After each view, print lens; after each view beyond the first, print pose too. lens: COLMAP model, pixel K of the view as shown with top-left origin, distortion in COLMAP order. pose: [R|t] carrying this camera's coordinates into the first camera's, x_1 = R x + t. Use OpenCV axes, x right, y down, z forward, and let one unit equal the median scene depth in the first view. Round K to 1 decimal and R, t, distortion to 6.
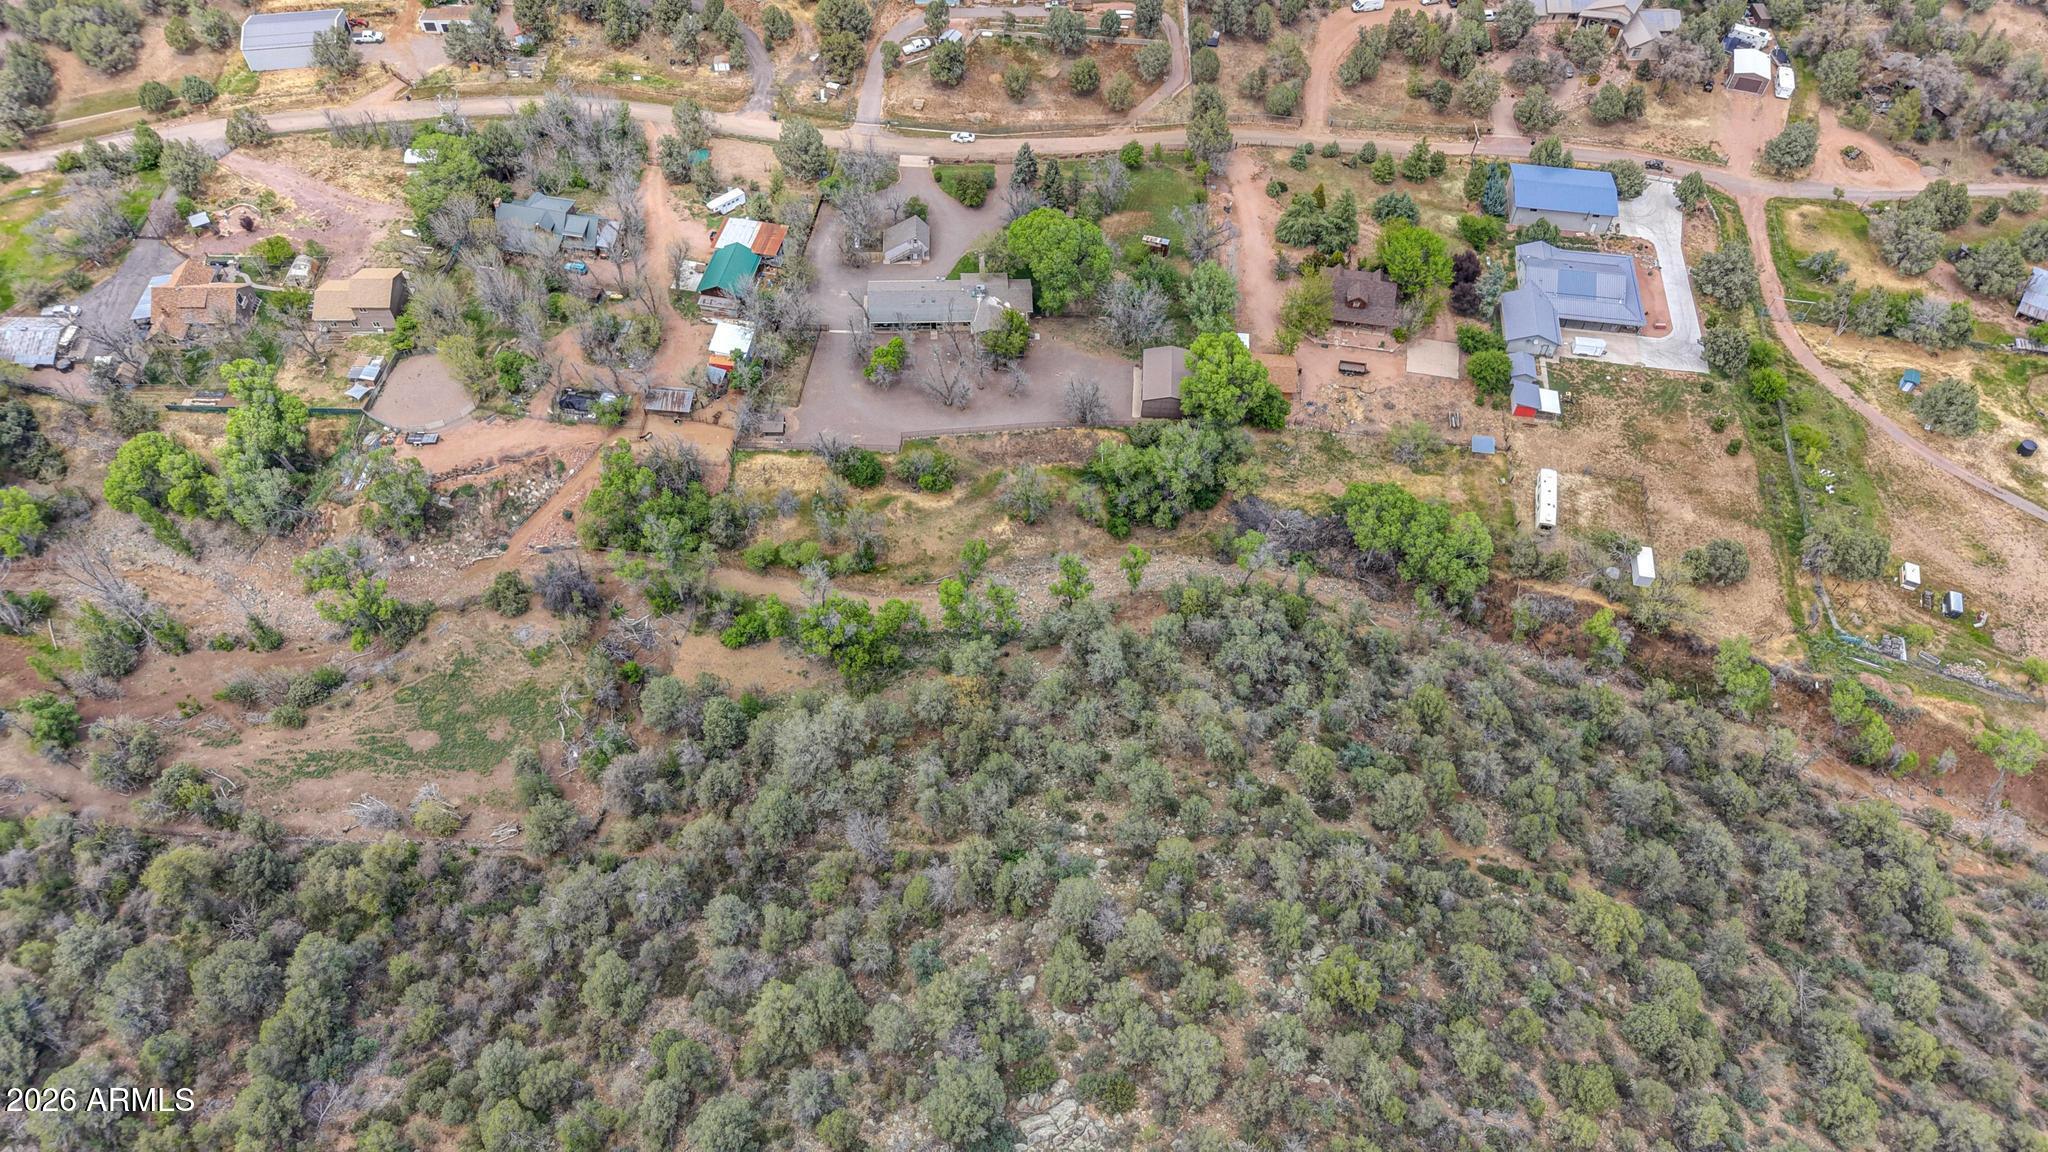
lens RADIAL K [[1405.8, 0, 999.6], [0, 1405.8, 583.2], [0, 0, 1]] dist [0.065388, -0.100213]
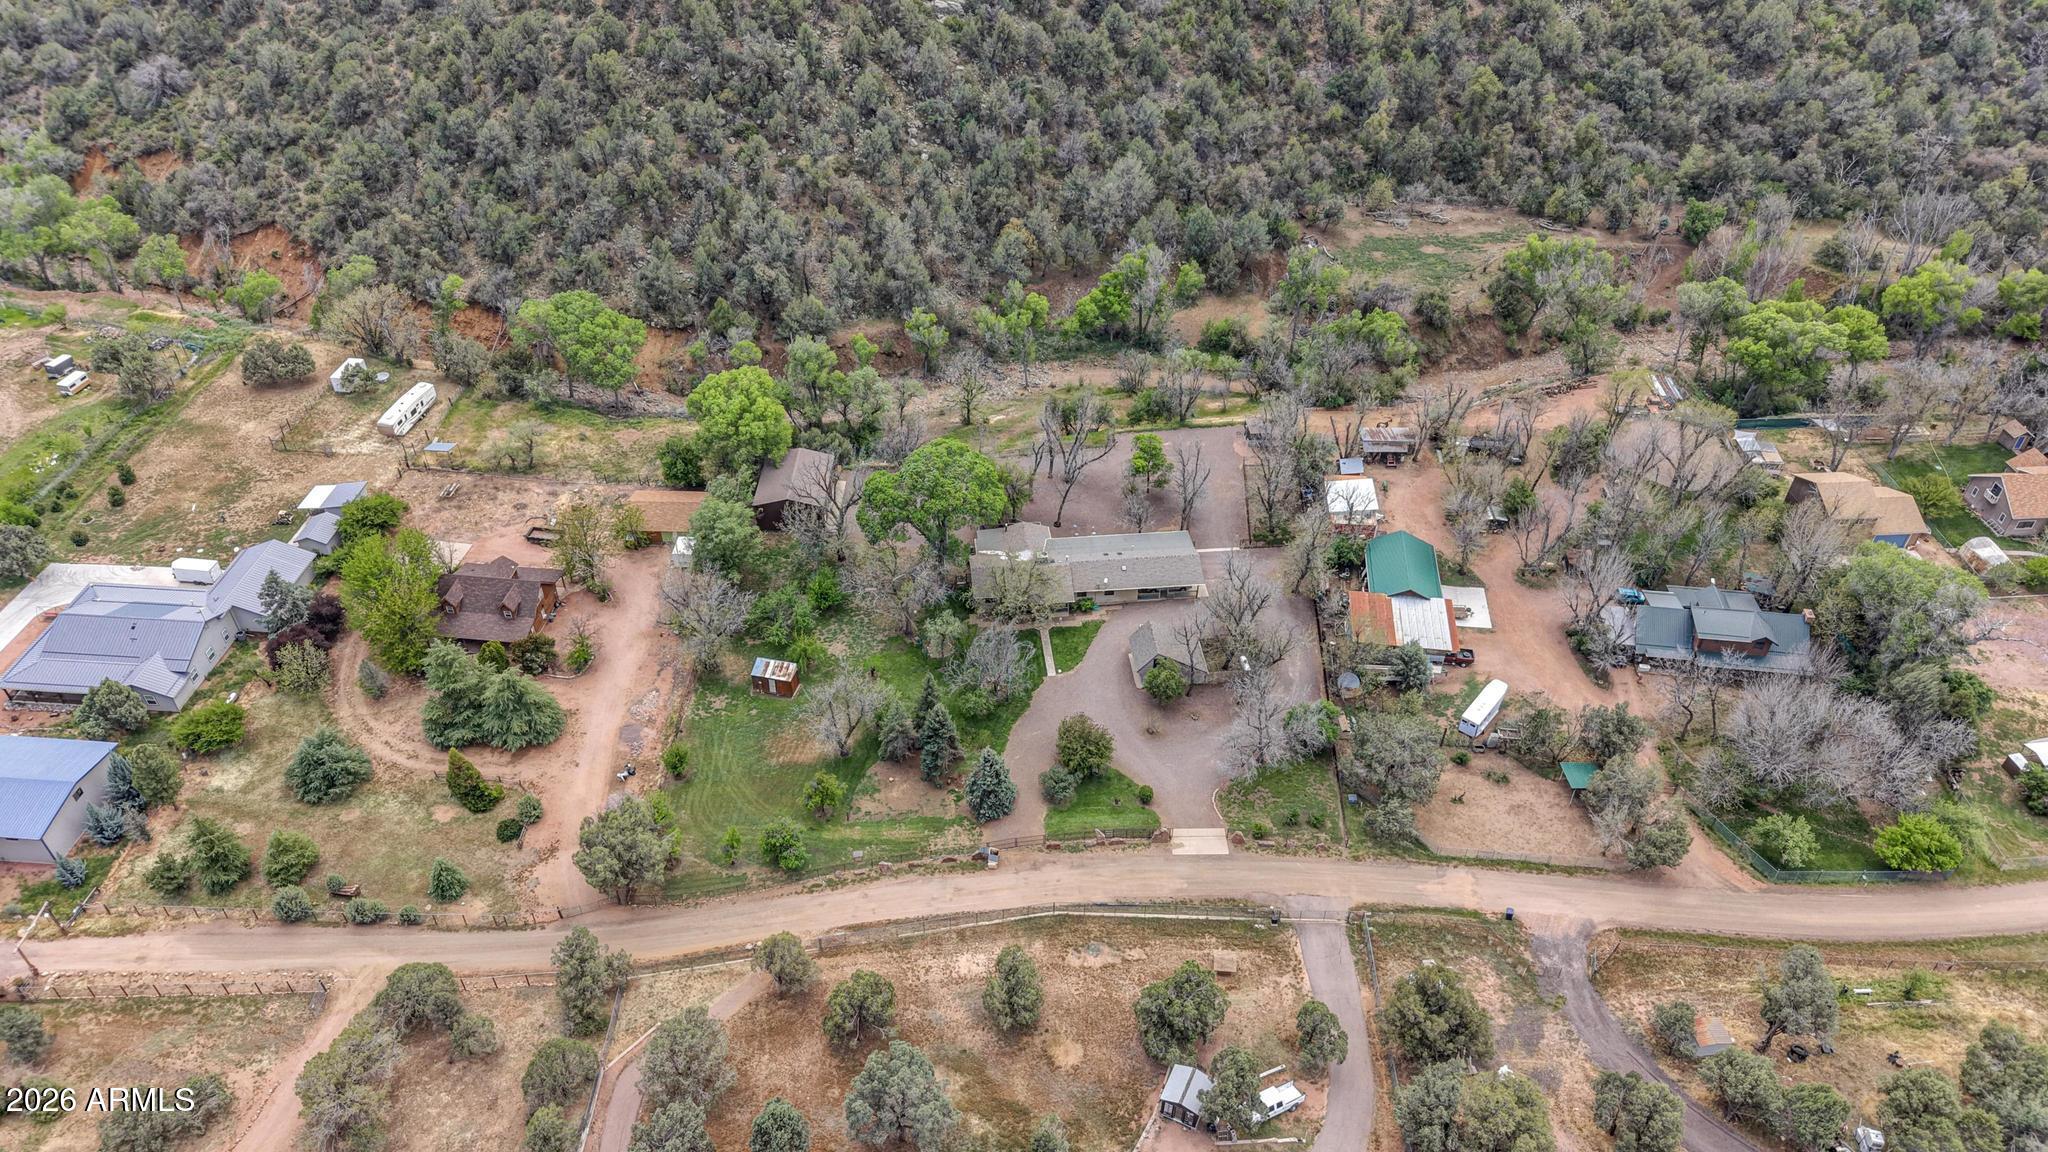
lens RADIAL K [[1405.8, 0, 999.6], [0, 1405.8, 583.2], [0, 0, 1]] dist [0.065388, -0.100213]
pose [[-0.998655, 0.005371, -0.051568, 0.049942], [-0.051683, -0.024235, 0.998369, -0.994687], [0.004112, 0.999692, 0.024480, 1.082886]]
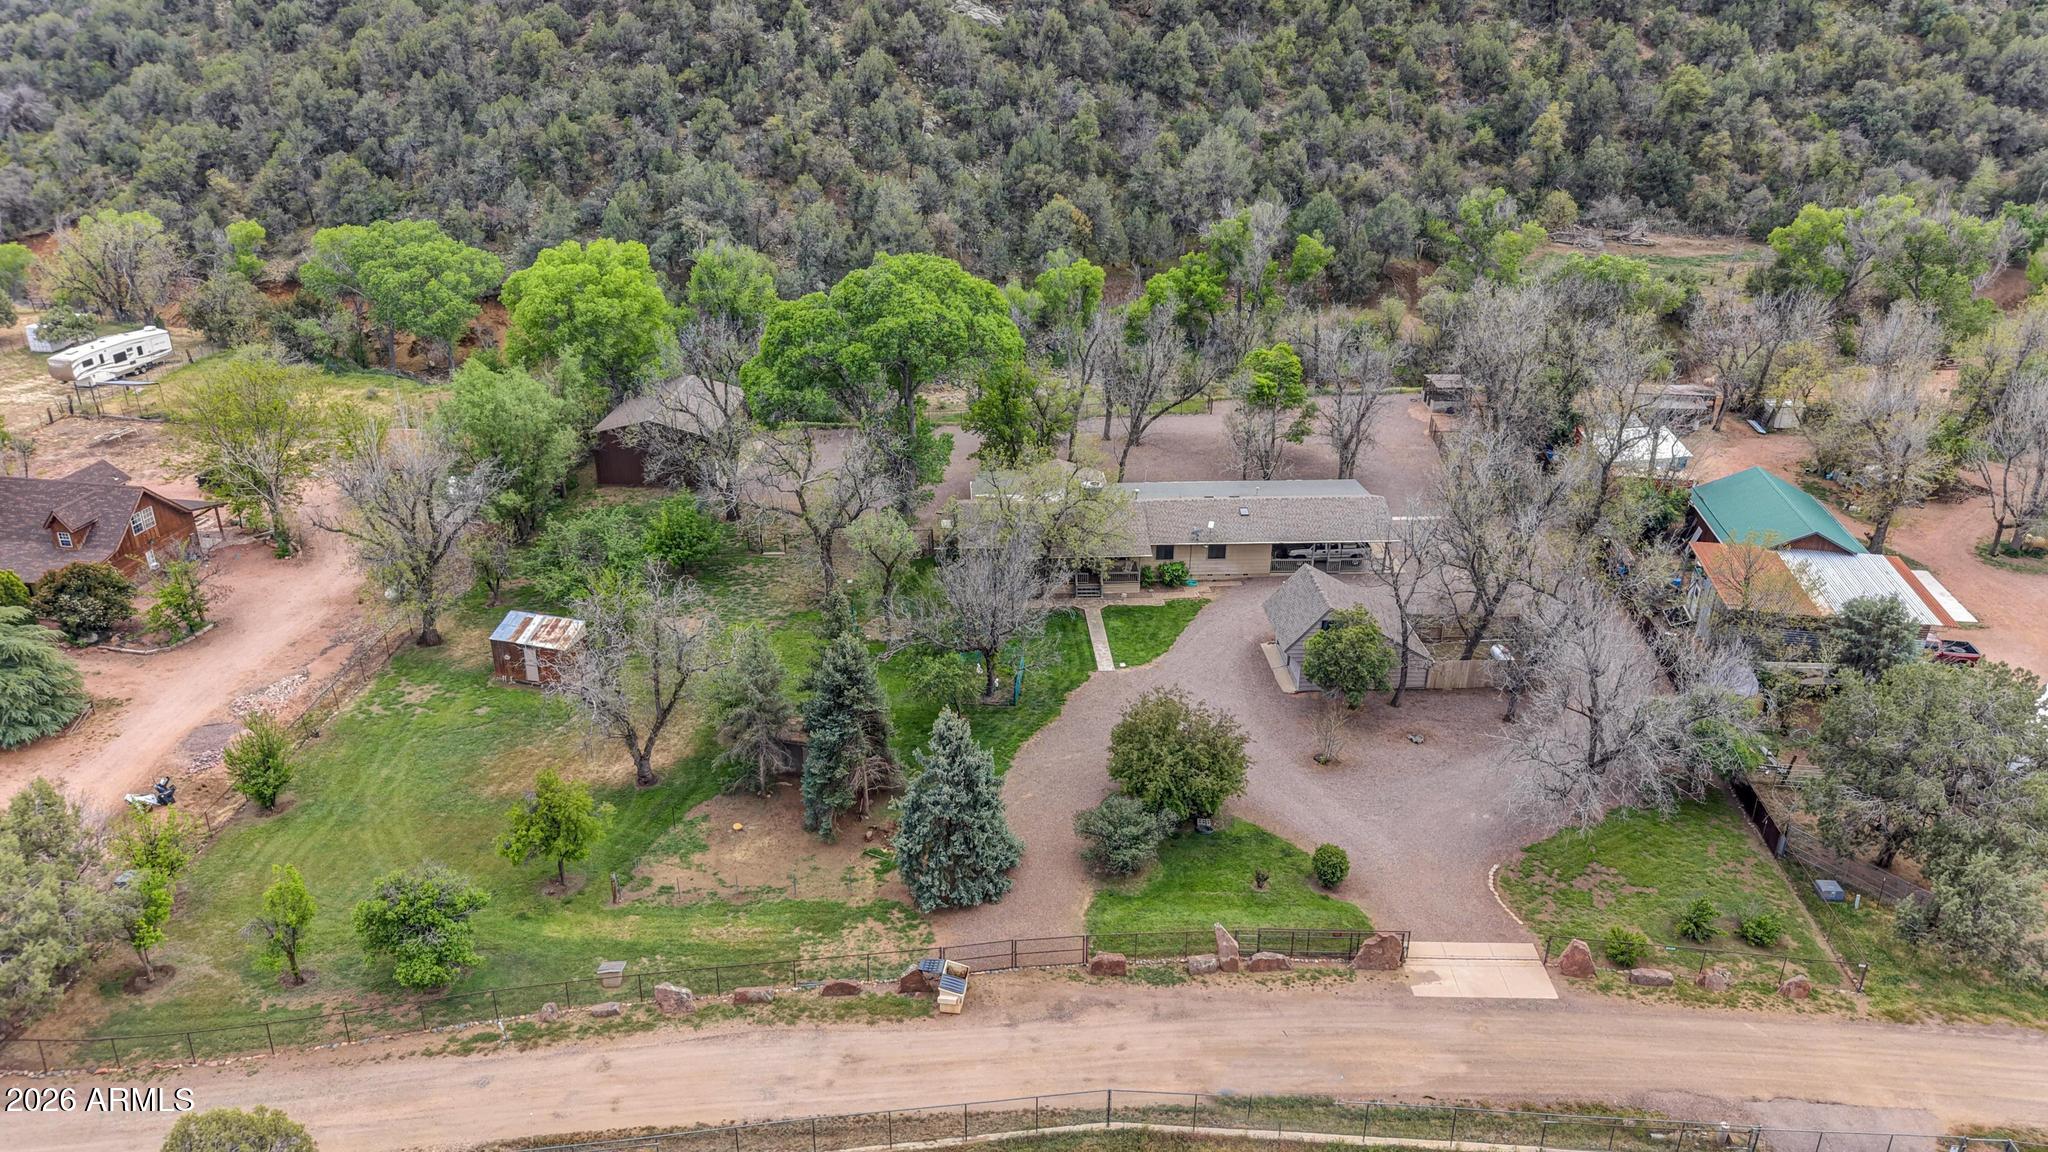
lens RADIAL K [[1396.8, 0, 1024.0], [0, 1396.8, 576.0], [0, 0, 1]] dist [0.008843, -0.005323]
pose [[-0.998812, -0.037240, -0.031424, 0.018790], [-0.039436, 0.239010, 0.970216, -0.621248], [-0.028620, 0.970303, -0.240195, 1.210243]]
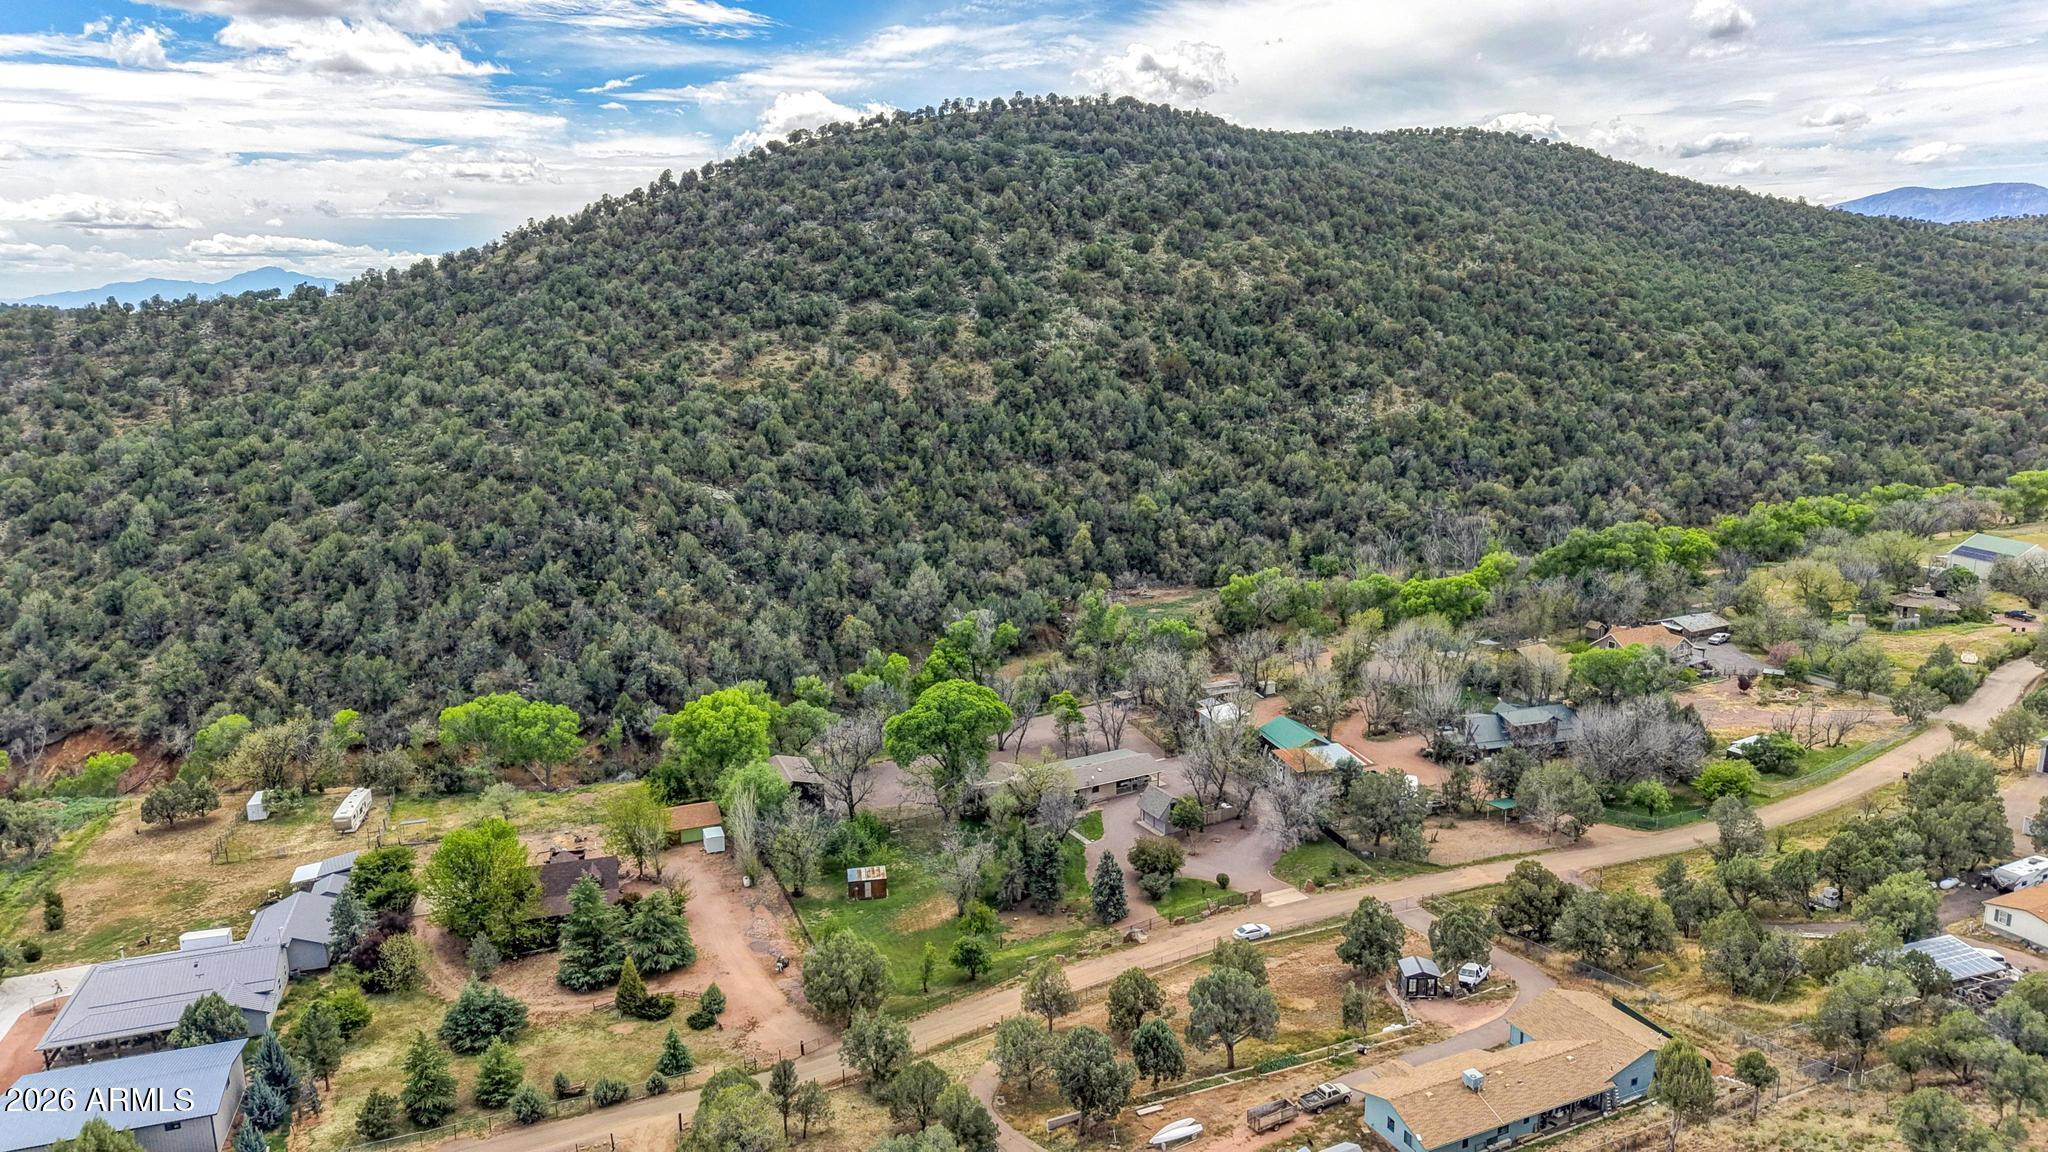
lens RADIAL K [[1405.8, 0, 999.6], [0, 1405.8, 583.2], [0, 0, 1]] dist [0.065388, -0.100213]
pose [[-0.902037, 0.076772, -0.424777, 0.383970], [-0.347030, 0.456246, 0.819396, -1.024858], [0.256710, 0.886535, -0.384909, 1.322535]]
